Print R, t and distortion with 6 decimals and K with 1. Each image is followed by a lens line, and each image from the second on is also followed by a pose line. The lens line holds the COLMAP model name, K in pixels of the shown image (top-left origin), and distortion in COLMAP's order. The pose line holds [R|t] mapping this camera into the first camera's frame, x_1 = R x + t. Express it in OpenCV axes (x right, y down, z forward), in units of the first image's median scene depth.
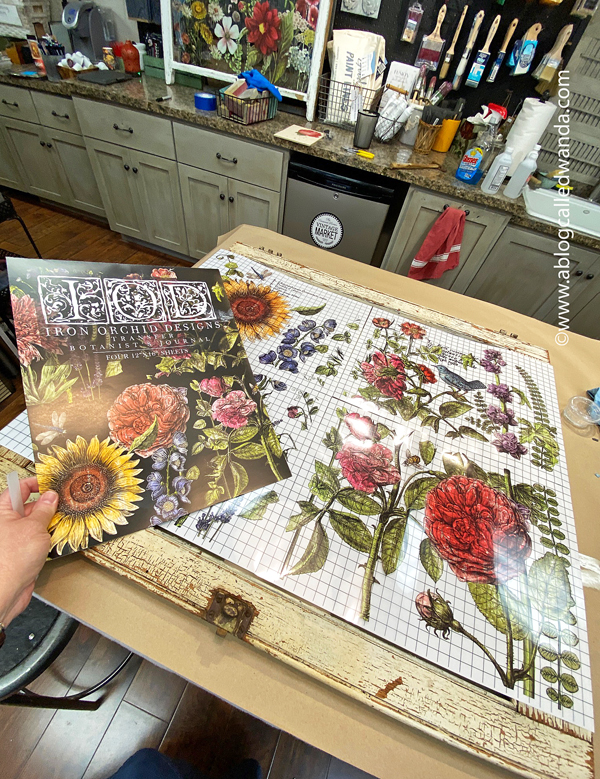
lens RADIAL K [[319.3, 0, 299.6], [0, 319.3, 387.9], [0, 0, 1]] dist [-0.025423, -0.004350]
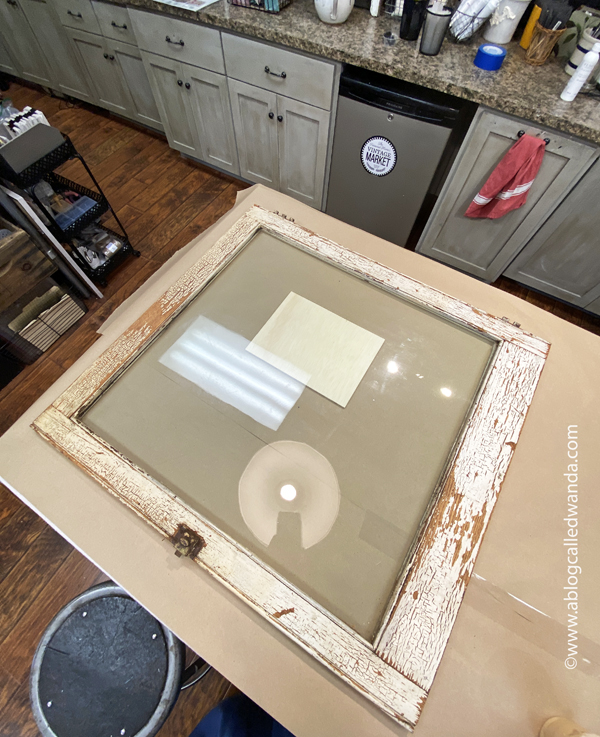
lens RADIAL K [[322.6, 0, 294.8], [0, 322.6, 370.0], [0, 0, 1]] dist [-0.039122, -0.001812]
pose [[0.973868, 0.116906, -0.194716, 0.108535], [-0.071426, 0.971496, 0.226040, -0.102029], [0.215591, -0.206225, 0.954459, -0.034170]]
